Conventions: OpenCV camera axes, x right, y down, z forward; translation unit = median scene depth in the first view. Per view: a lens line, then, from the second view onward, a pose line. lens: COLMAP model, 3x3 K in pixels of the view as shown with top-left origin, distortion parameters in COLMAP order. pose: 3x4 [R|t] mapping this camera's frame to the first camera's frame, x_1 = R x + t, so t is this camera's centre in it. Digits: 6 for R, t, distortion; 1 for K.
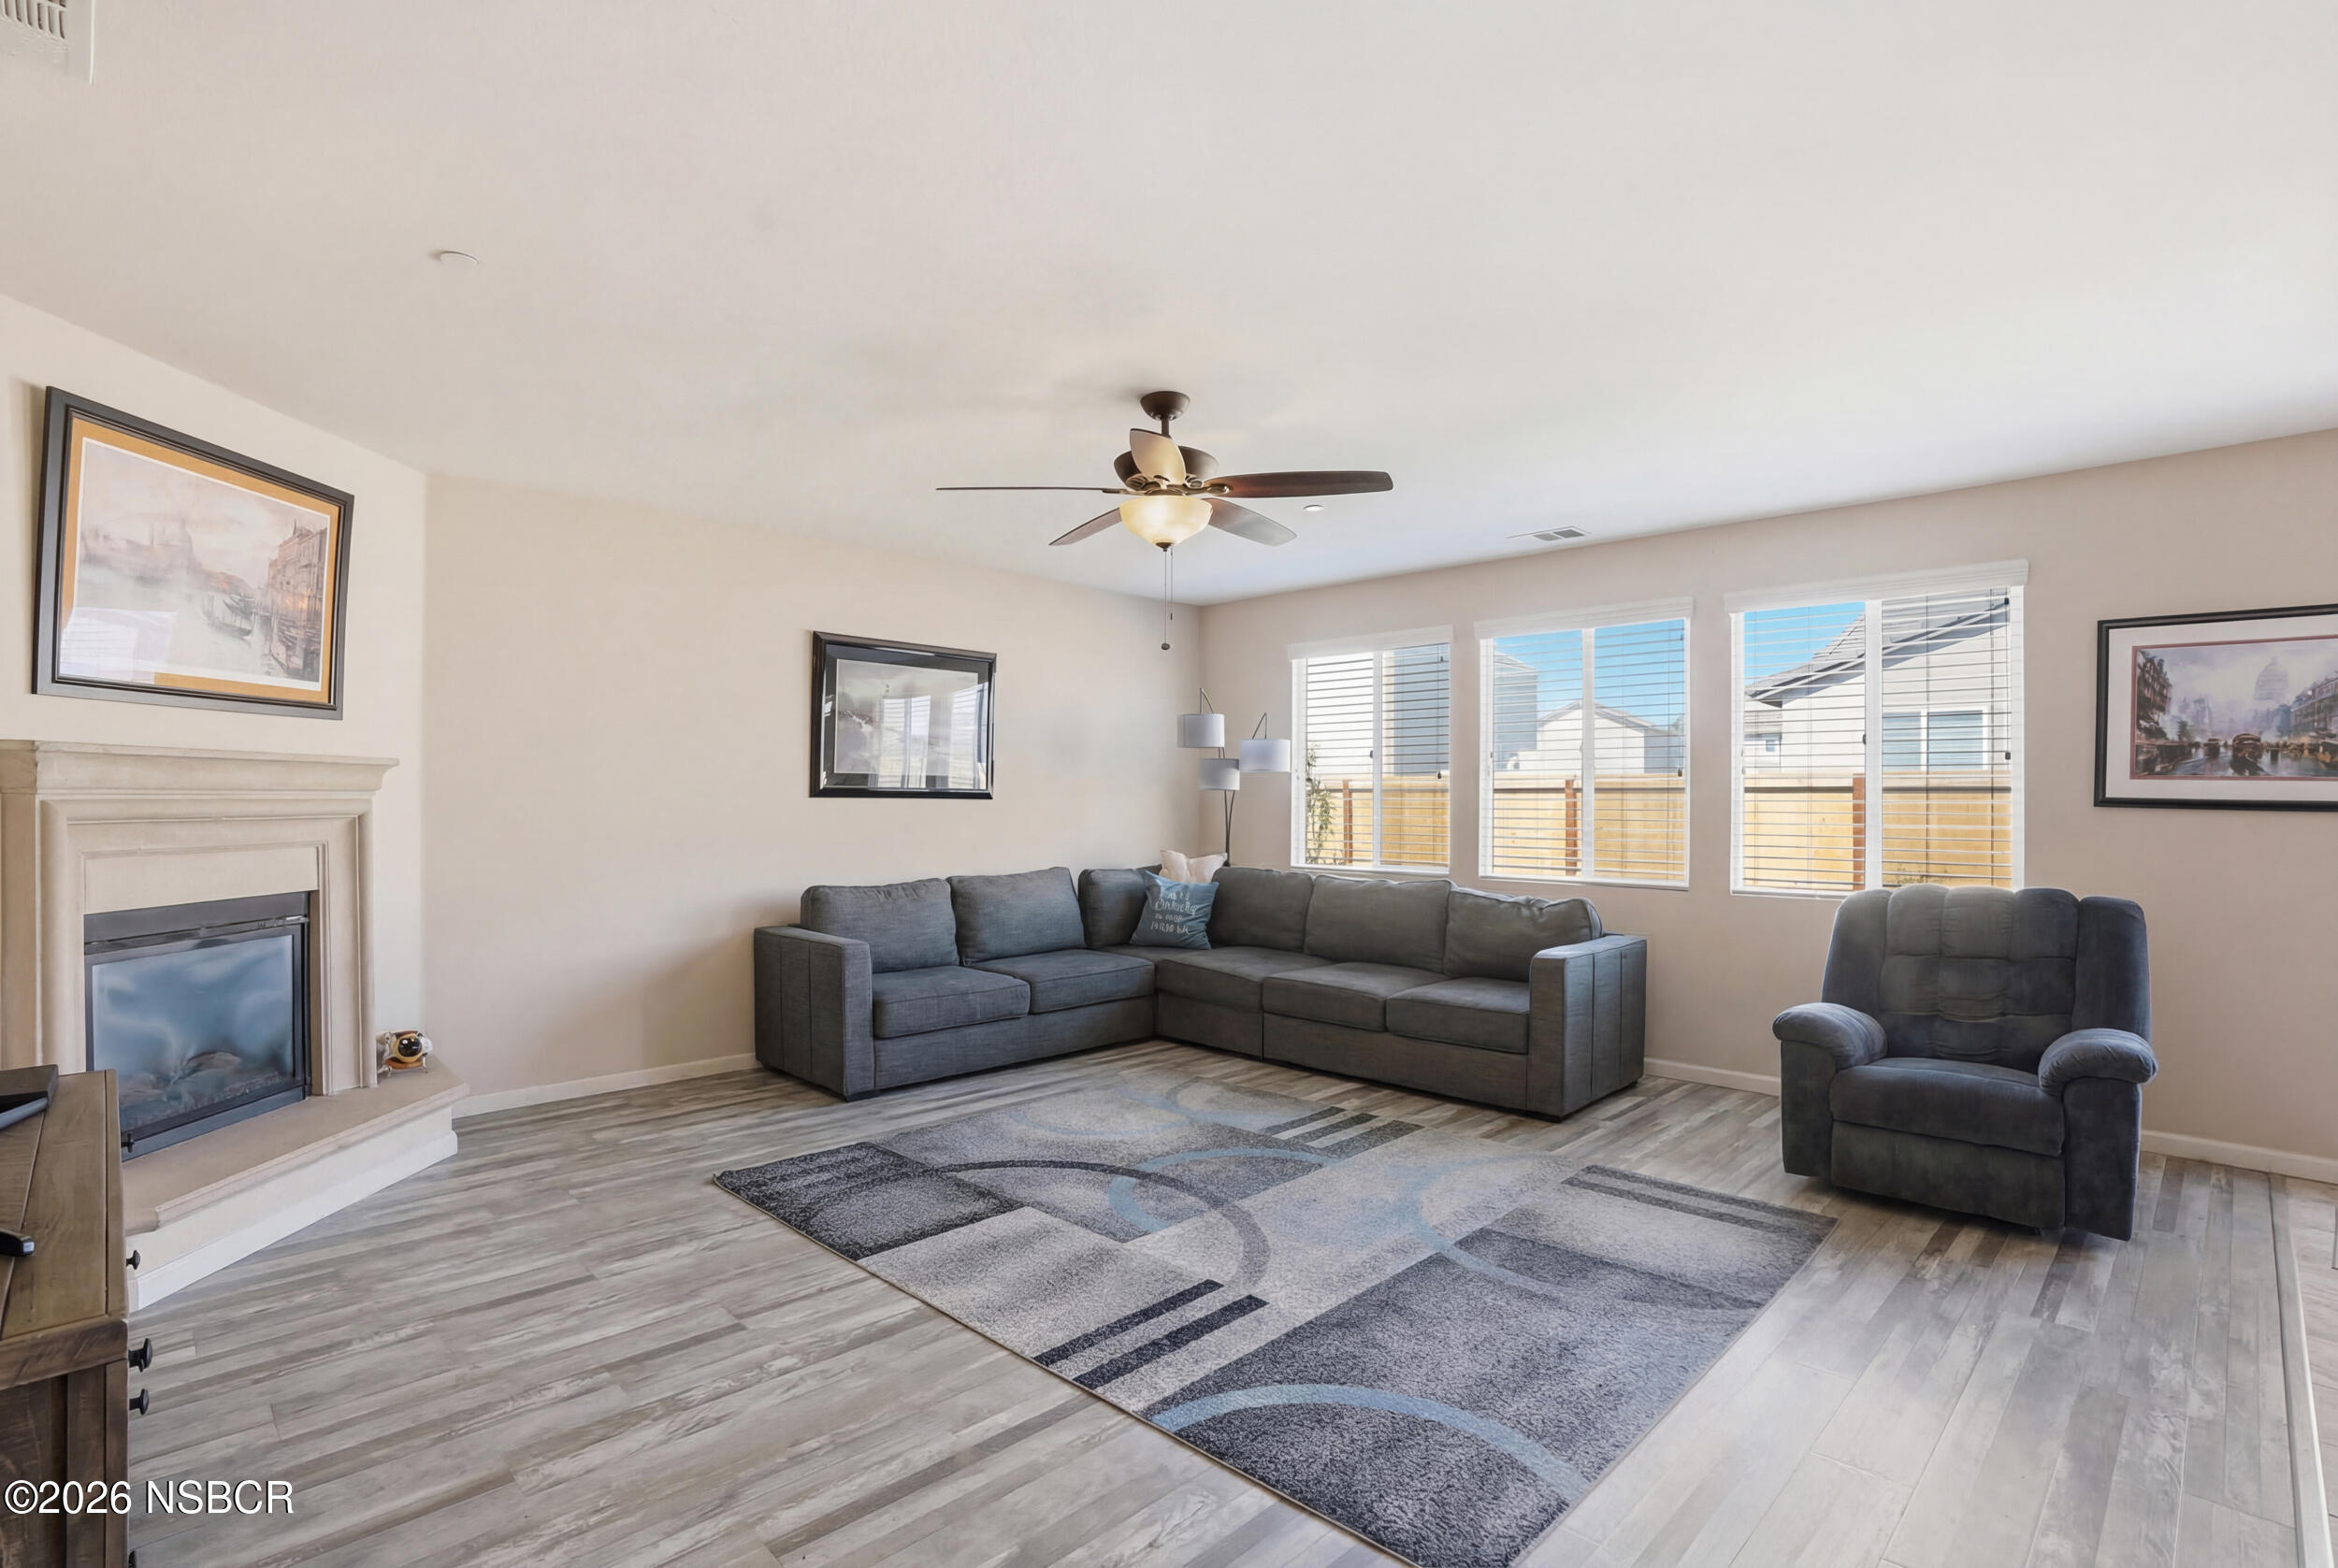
lens RADIAL K [[1108.9, 0, 1155.7], [0, 1108.9, 792.5], [0, 0, 1]] dist [-0.053743, 0.014009]
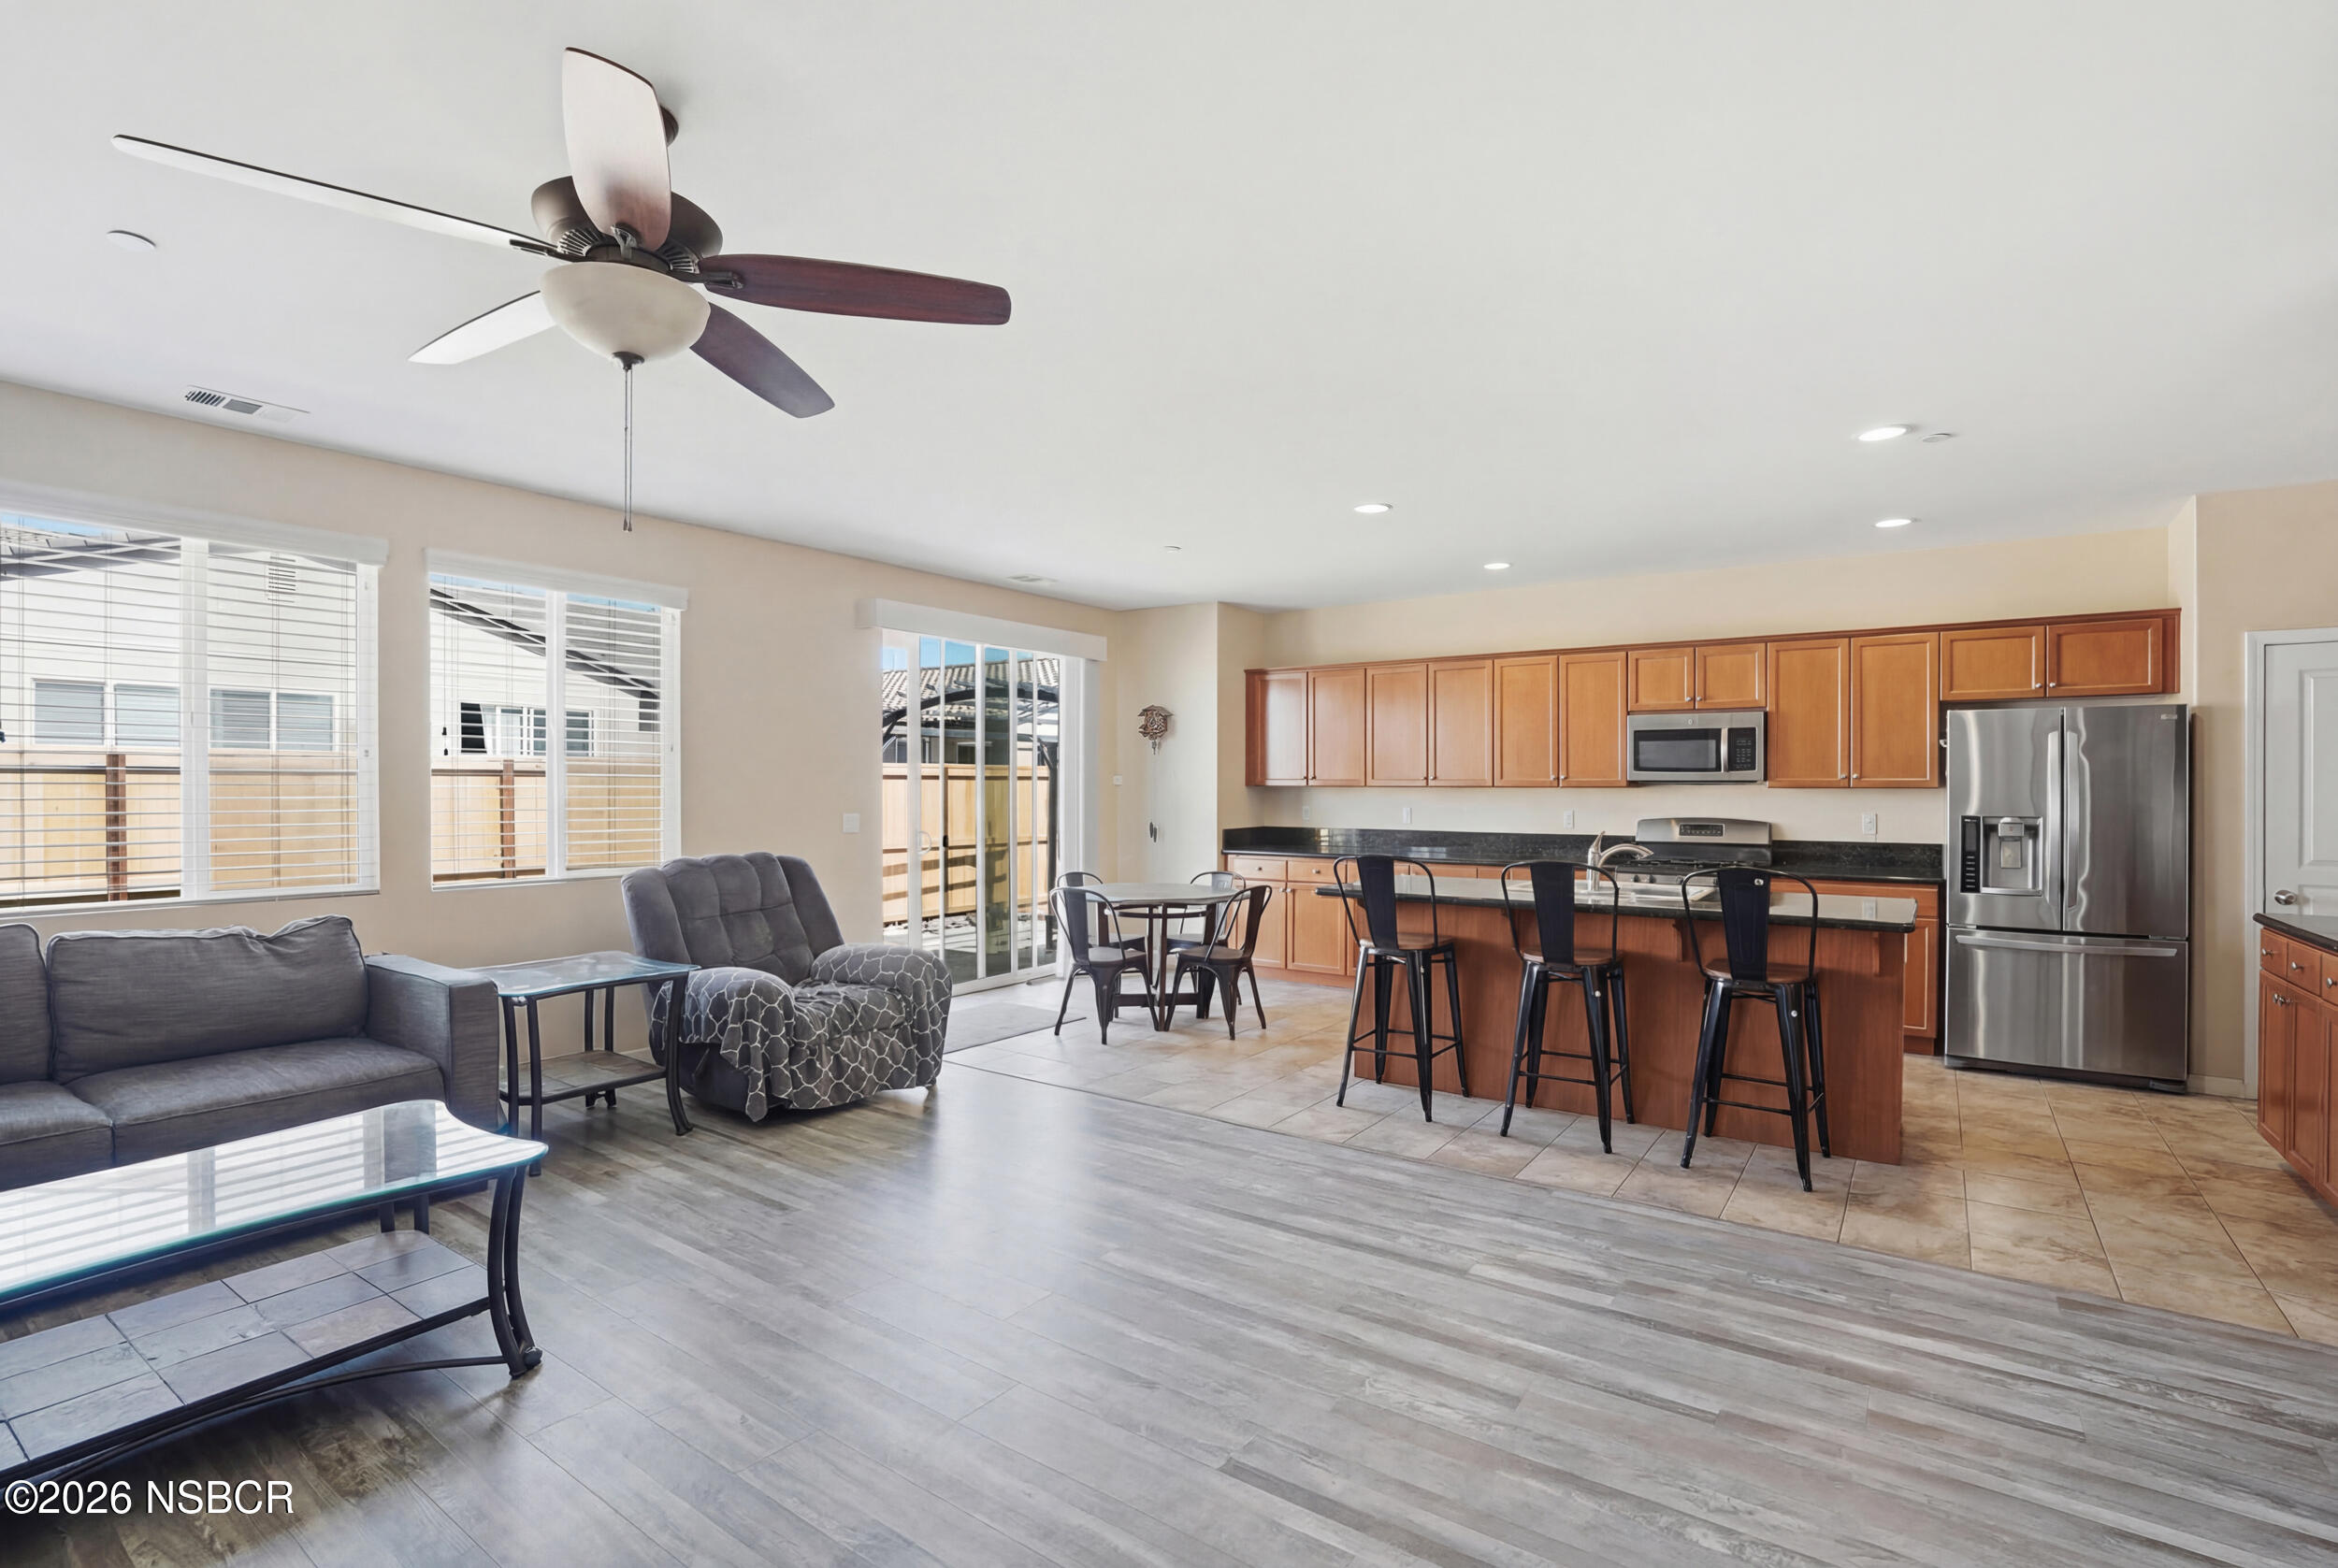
lens RADIAL K [[1108.9, 0, 1155.3], [0, 1108.9, 782.4], [0, 0, 1]] dist [-0.053743, 0.014009]
pose [[-0.170357, -0.000428, 0.985382, -0.558135], [-0.008203, 0.999966, -0.000984, 0.001168], [-0.985348, -0.008251, -0.170354, 0.751736]]
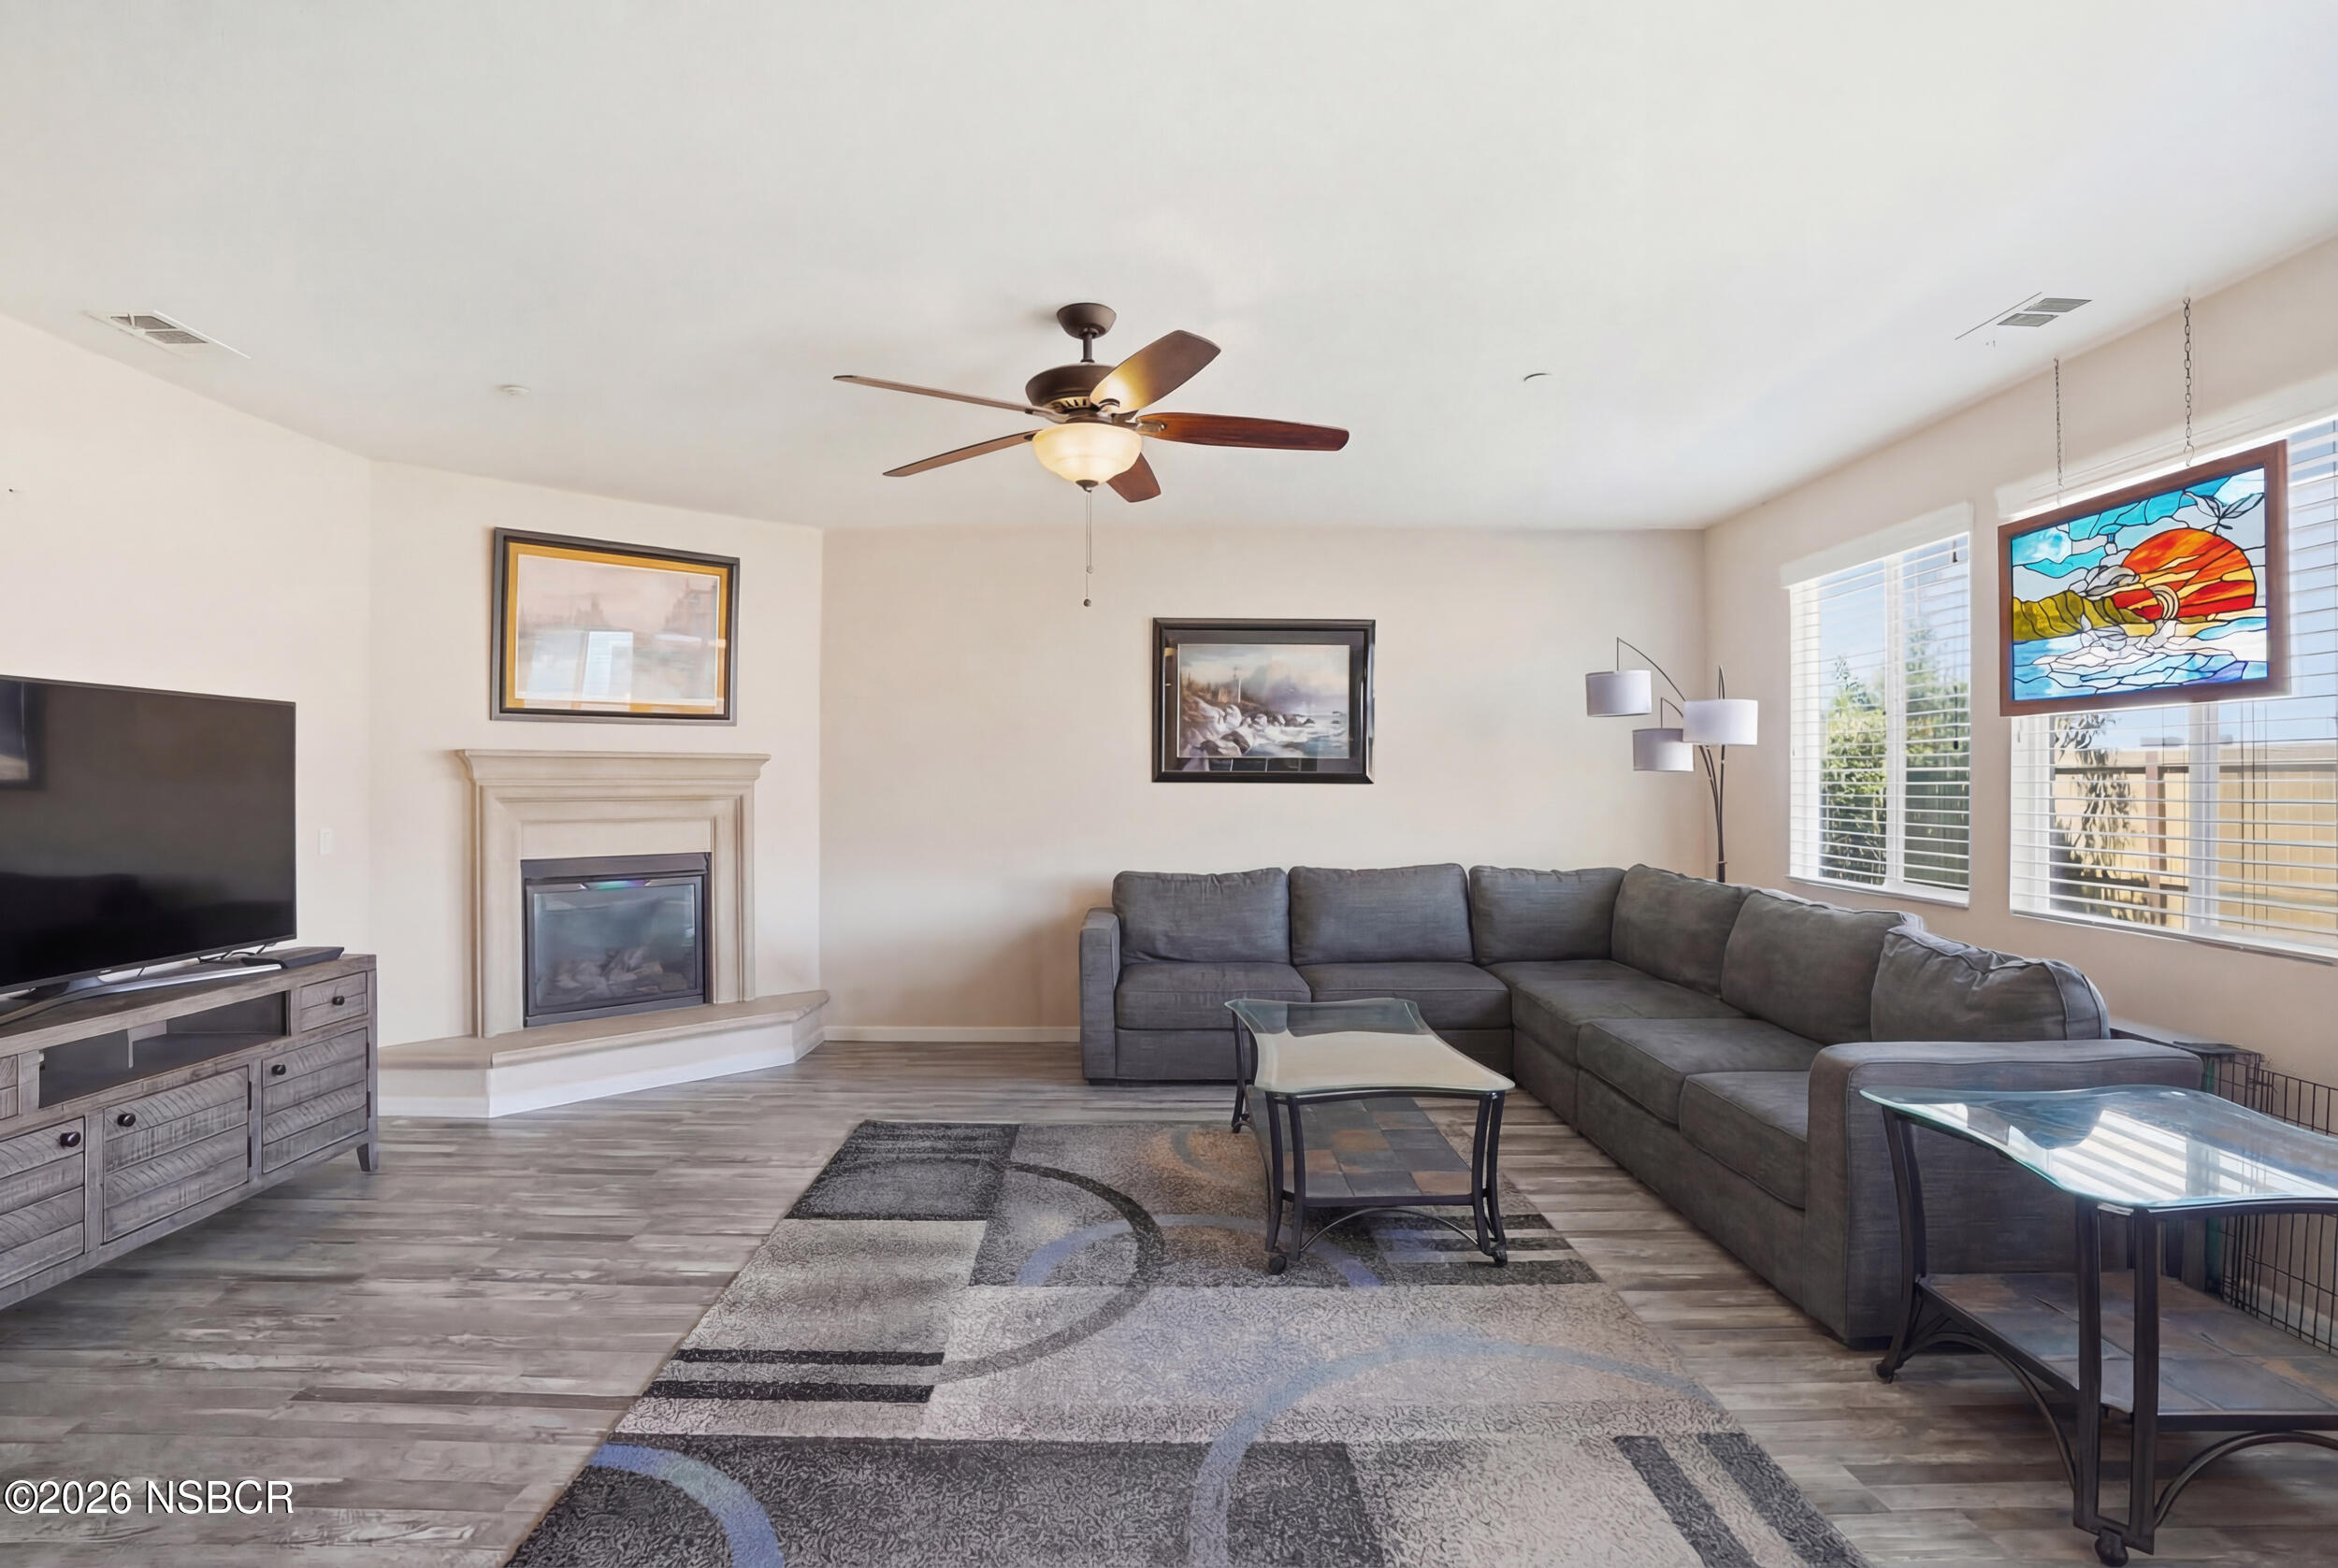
lens RADIAL K [[1108.9, 0, 1155.3], [0, 1108.9, 774.6], [0, 0, 1]] dist [-0.053743, 0.014009]
pose [[0.707641, -0.007228, -0.706535, 0.589015], [0.007470, 0.999968, -0.002749, 0.000757], [0.706533, -0.003333, 0.707673, 0.402607]]
